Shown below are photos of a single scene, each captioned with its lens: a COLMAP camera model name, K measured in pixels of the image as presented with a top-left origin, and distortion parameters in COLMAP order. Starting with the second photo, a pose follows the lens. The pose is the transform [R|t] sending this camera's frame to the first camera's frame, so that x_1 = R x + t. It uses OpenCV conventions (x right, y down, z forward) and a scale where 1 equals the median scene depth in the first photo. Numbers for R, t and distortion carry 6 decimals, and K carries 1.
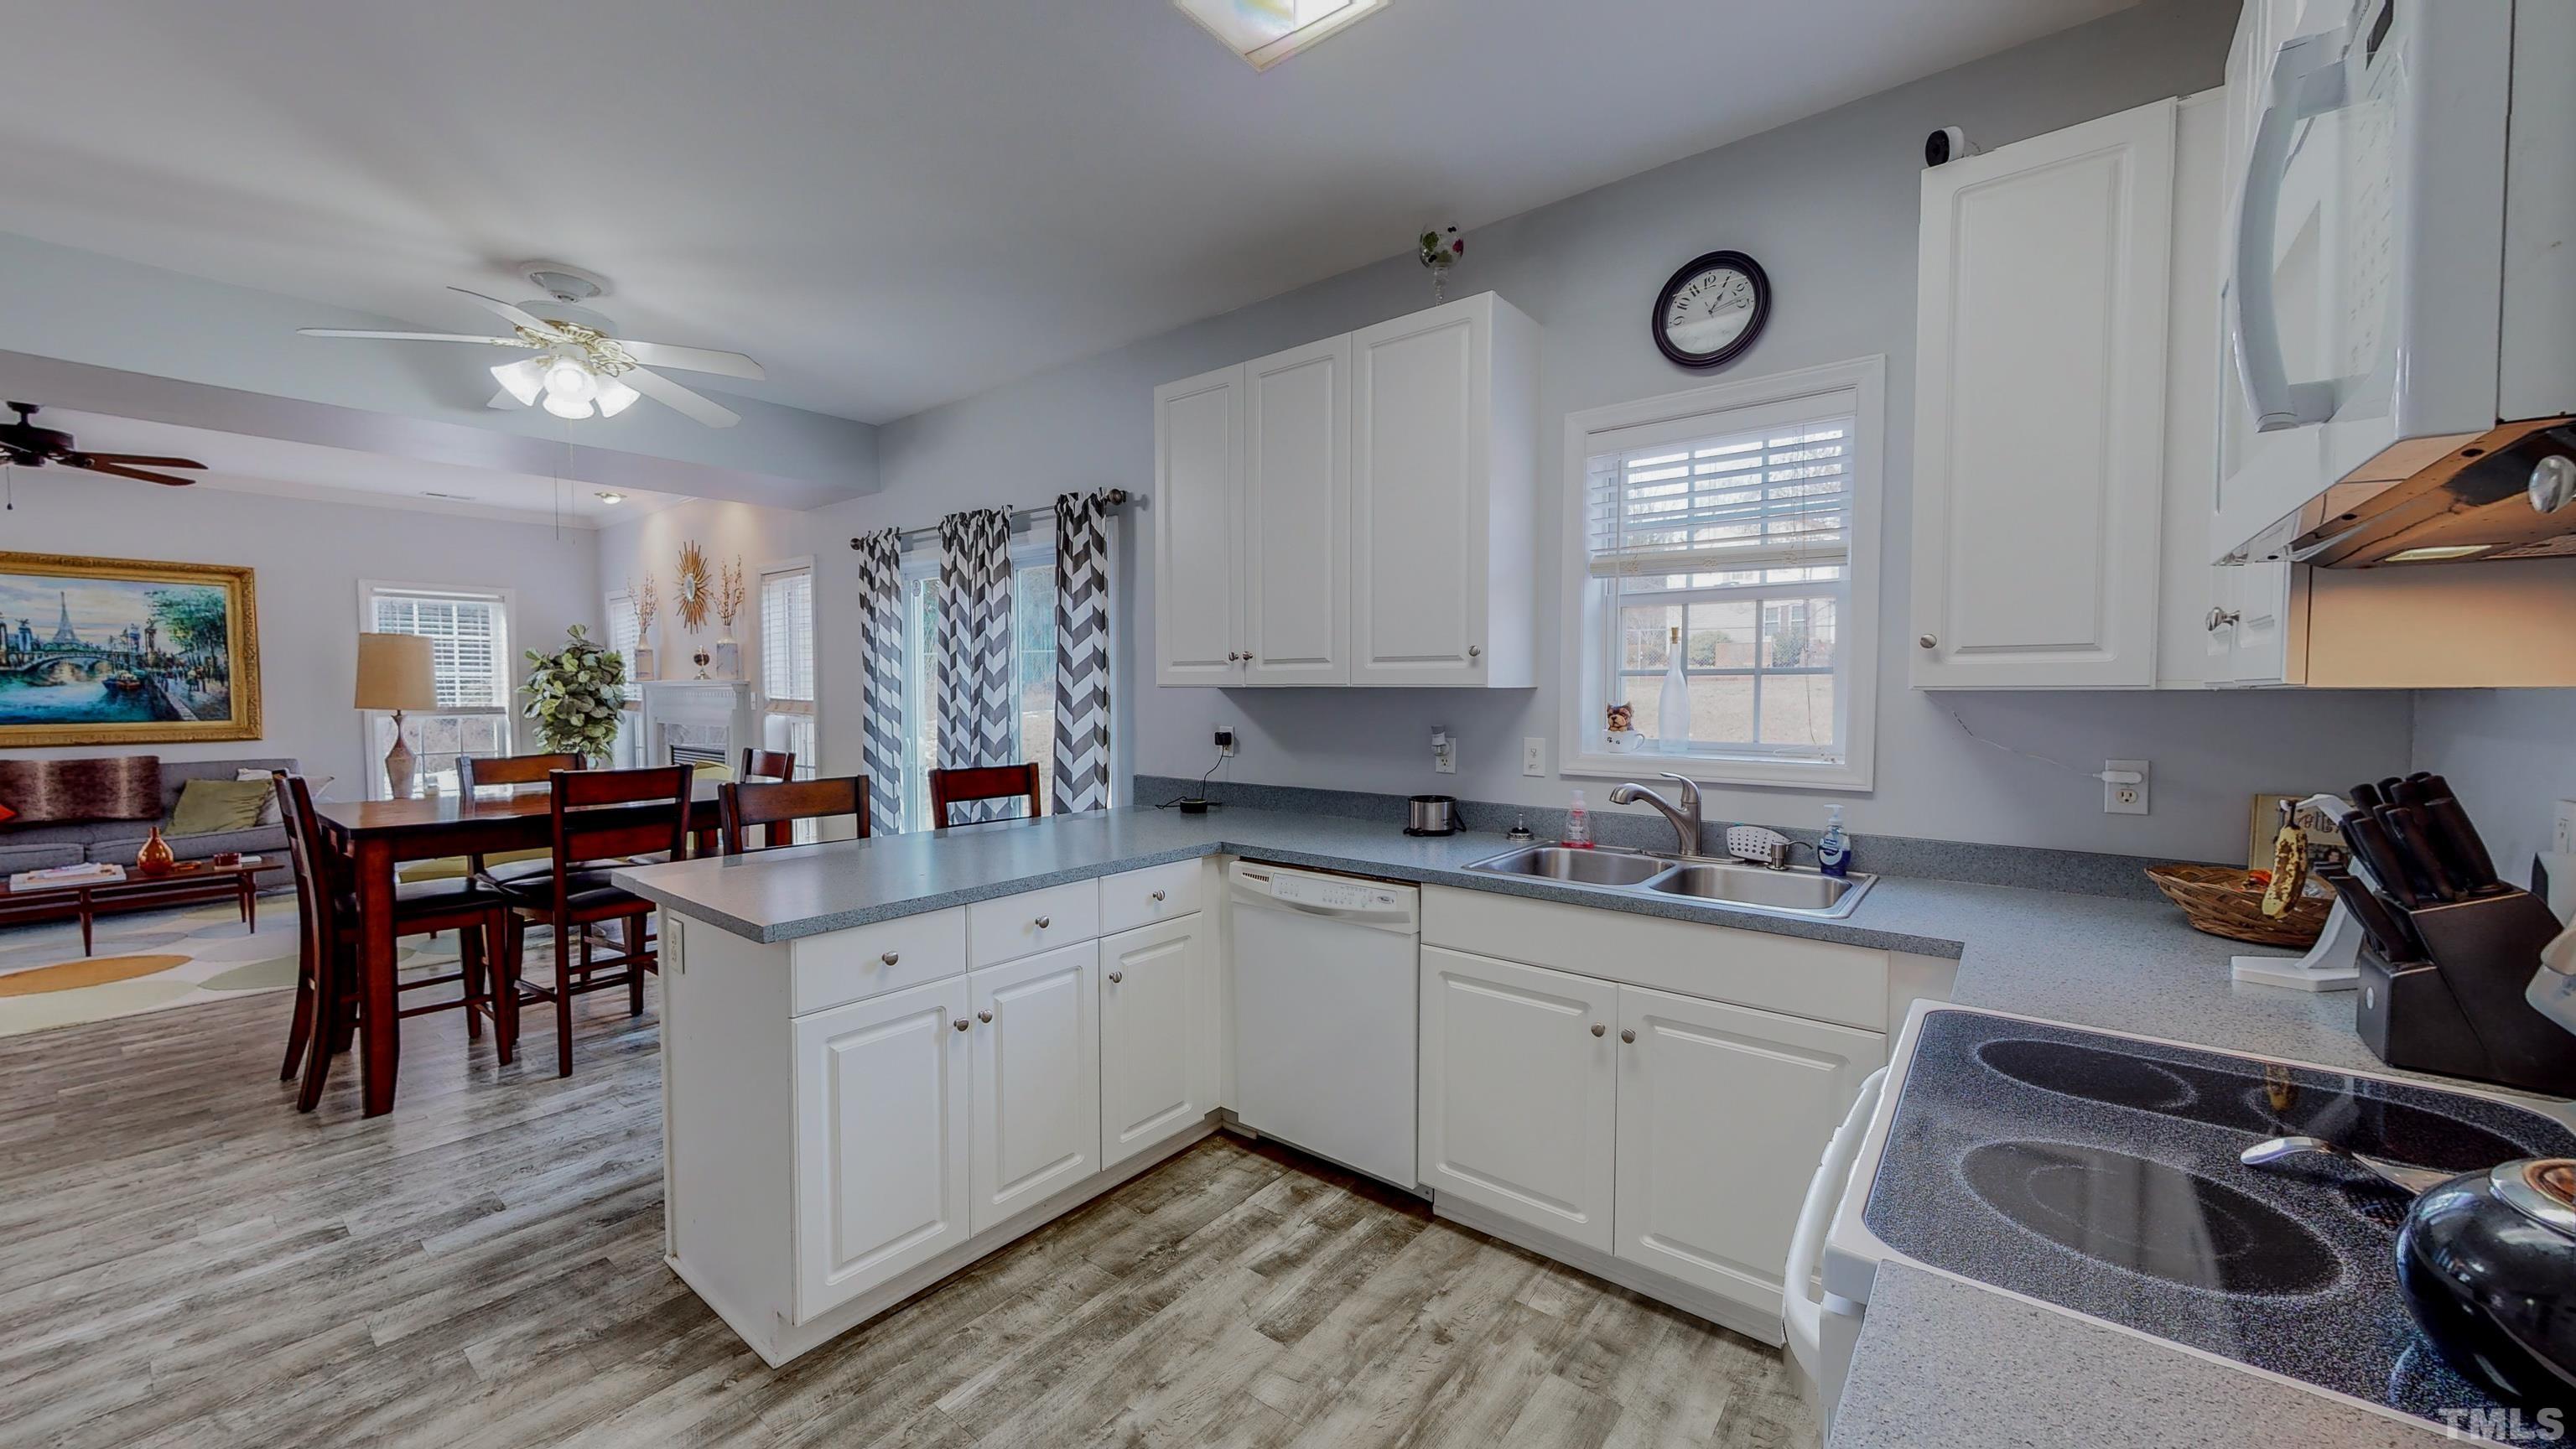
lens RADIAL K [[945.0, 0, 1289.6], [0, 945.0, 728.2], [0, 0, 1]] dist [0.000293, -0.000090]
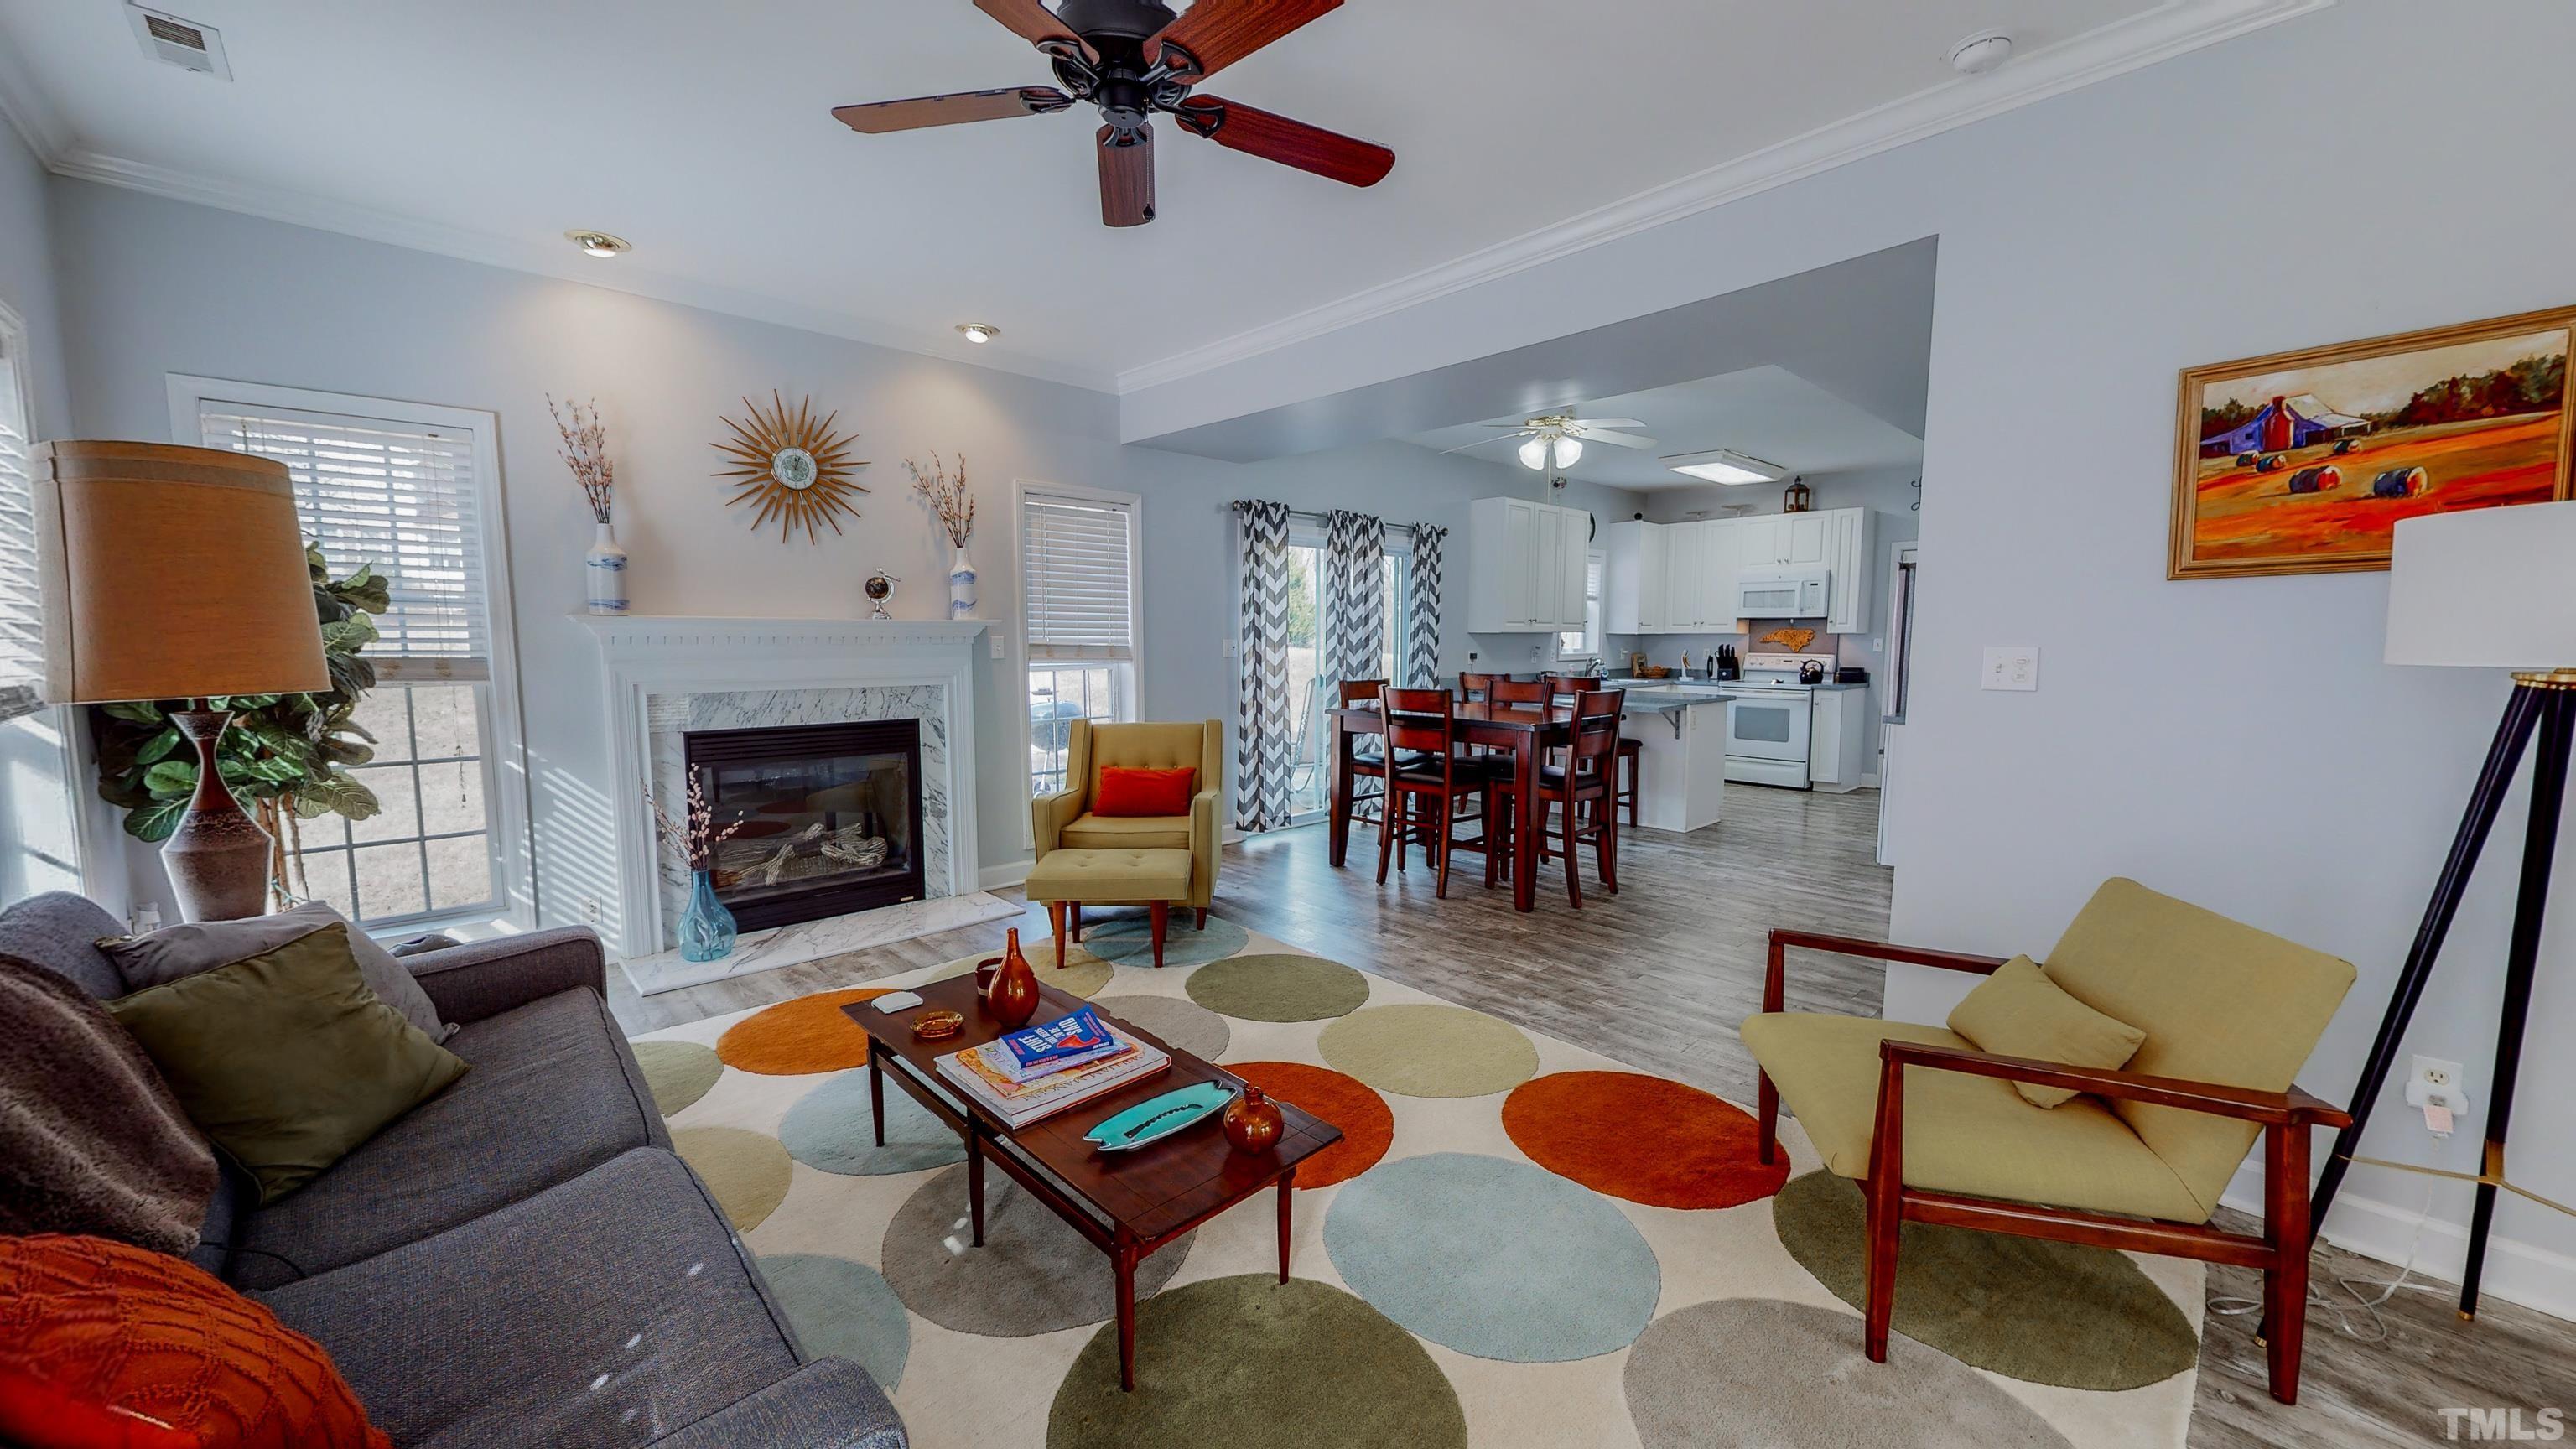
lens RADIAL K [[945.0, 0, 1288.1], [0, 945.0, 730.0], [0, 0, 1]] dist [0.000293, -0.000090]
pose [[0.143406, -0.101150, 0.984481, -1.383211], [0.039538, 0.994555, 0.096426, -0.028122], [-0.988874, 0.025096, 0.146625, 0.671788]]
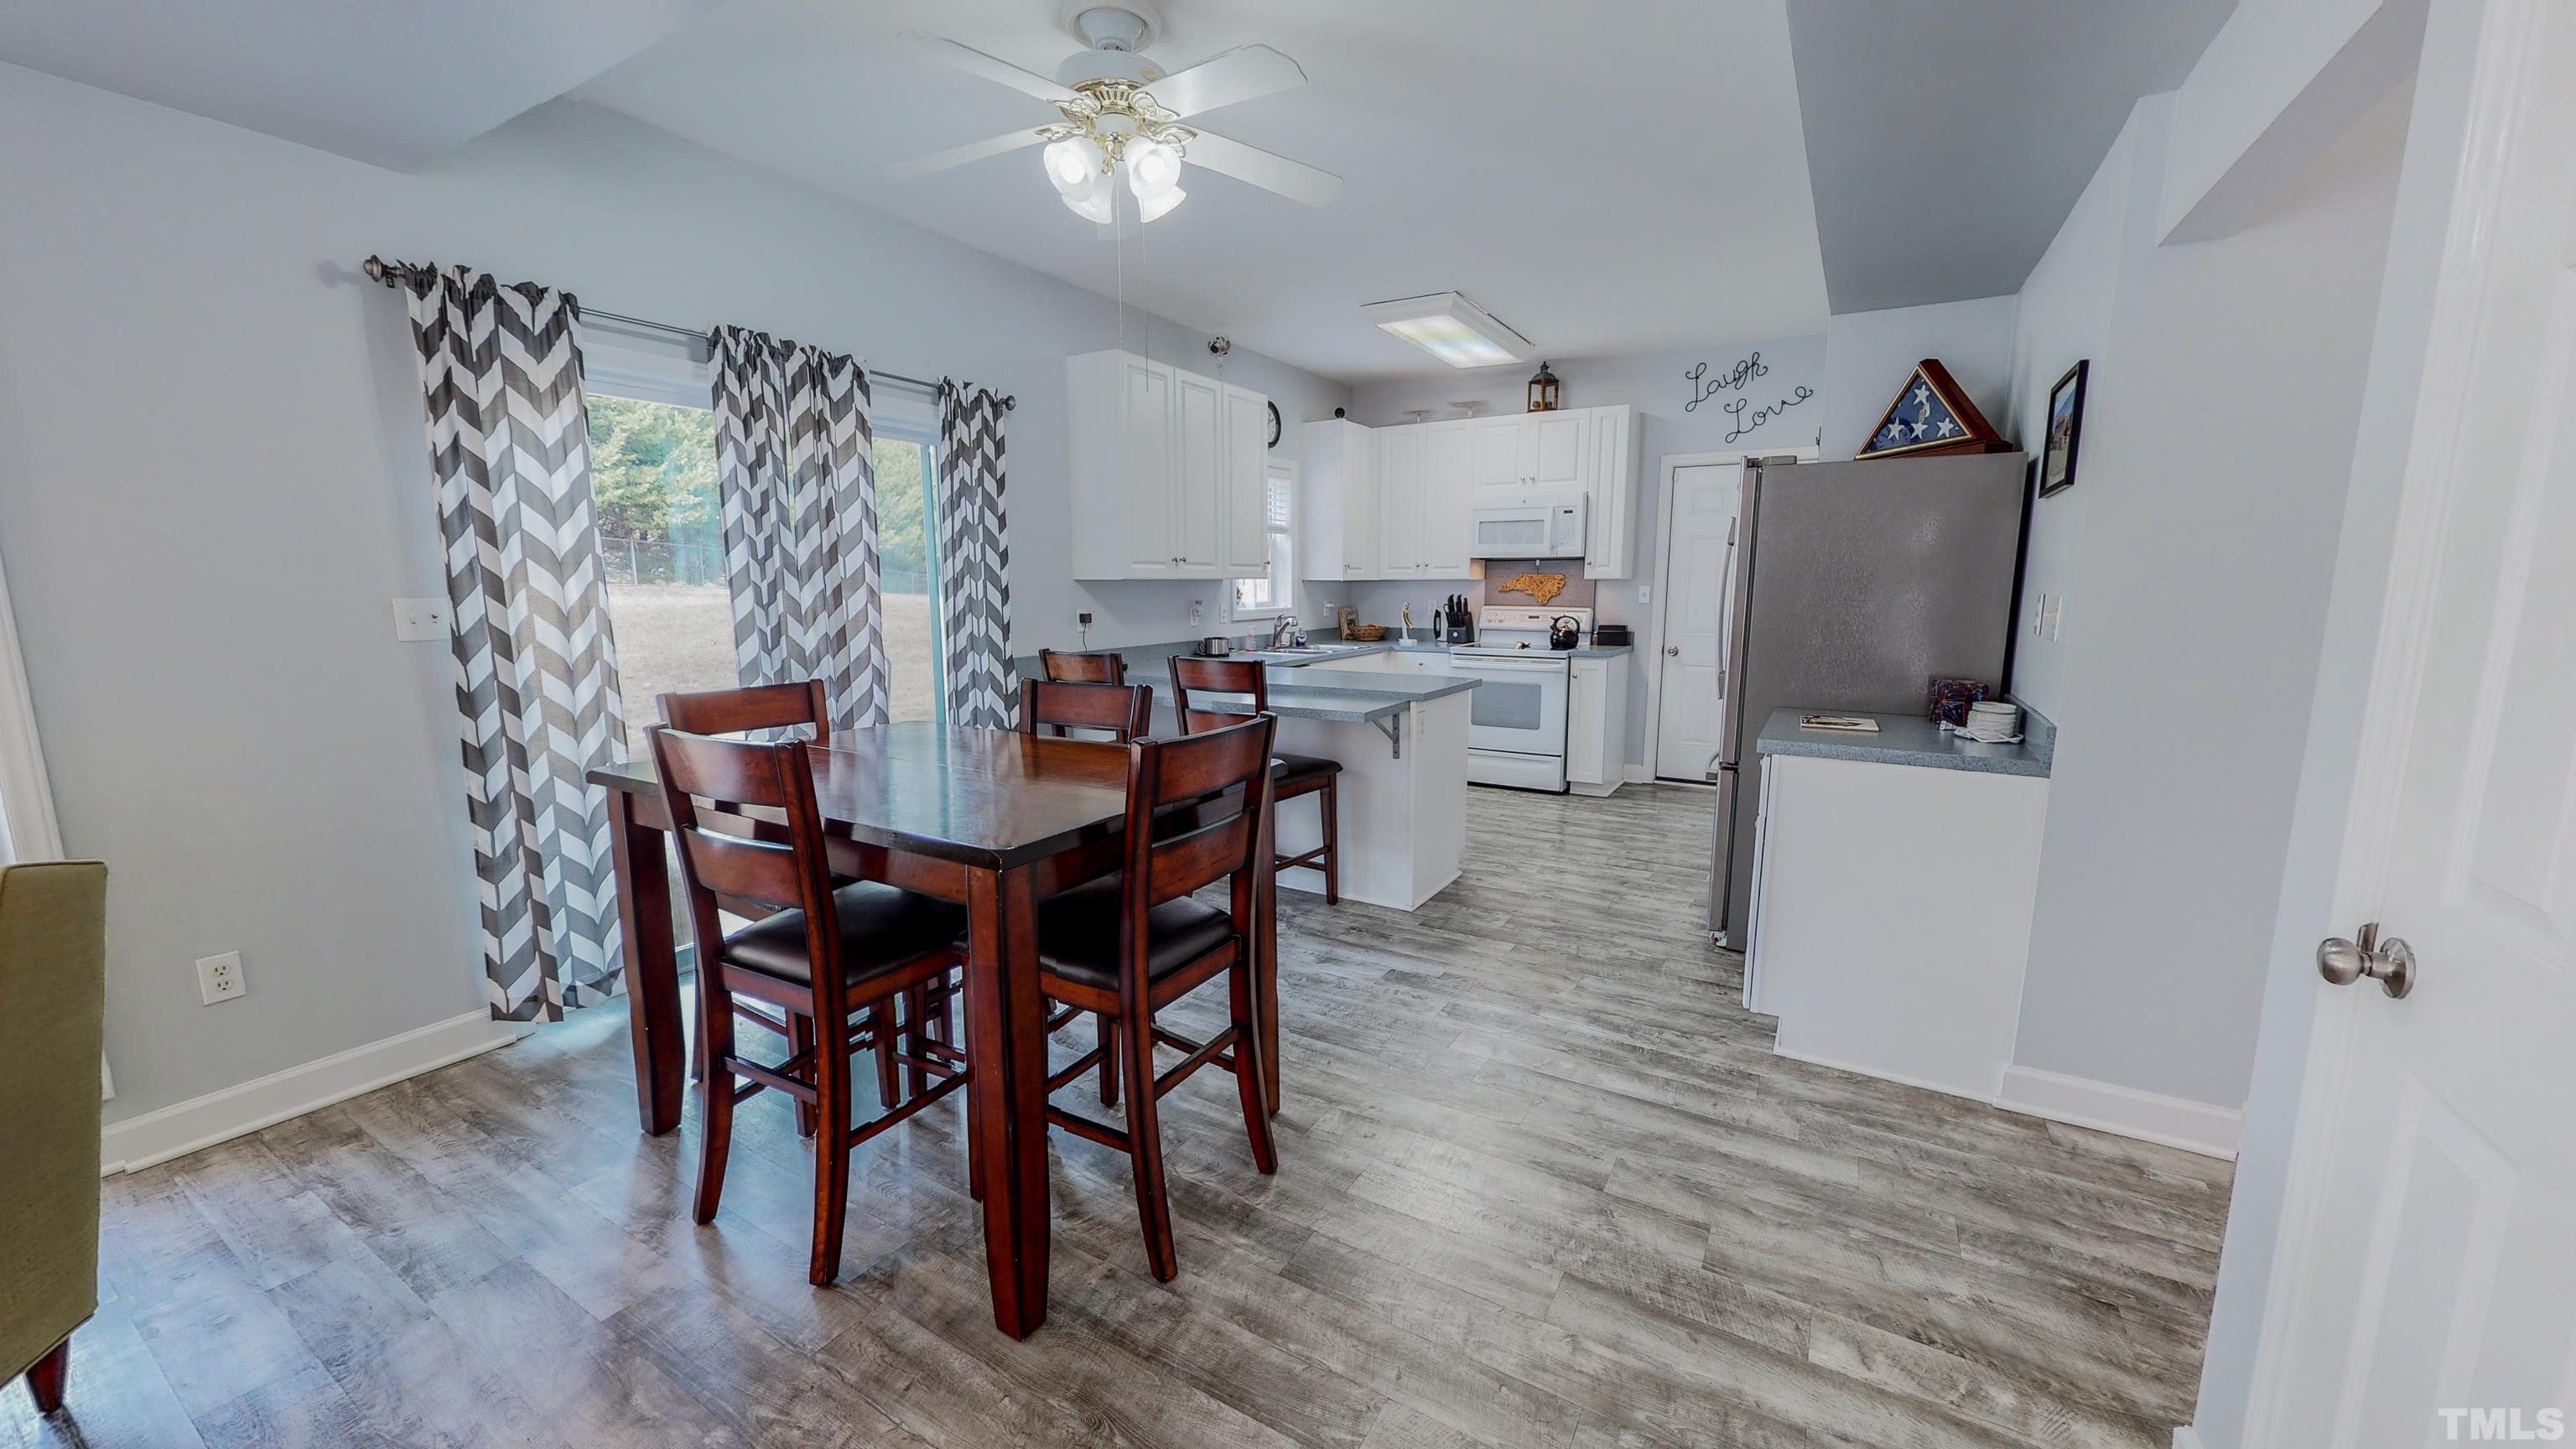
lens RADIAL K [[945.0, 0, 1287.8], [0, 945.0, 729.0], [0, 0, 1]] dist [0.000293, -0.000090]
pose [[-0.129052, -0.156890, 0.979148, -0.871027], [0.041227, 0.985702, 0.163374, -0.024945], [-0.990781, 0.061451, -0.120738, 0.539133]]
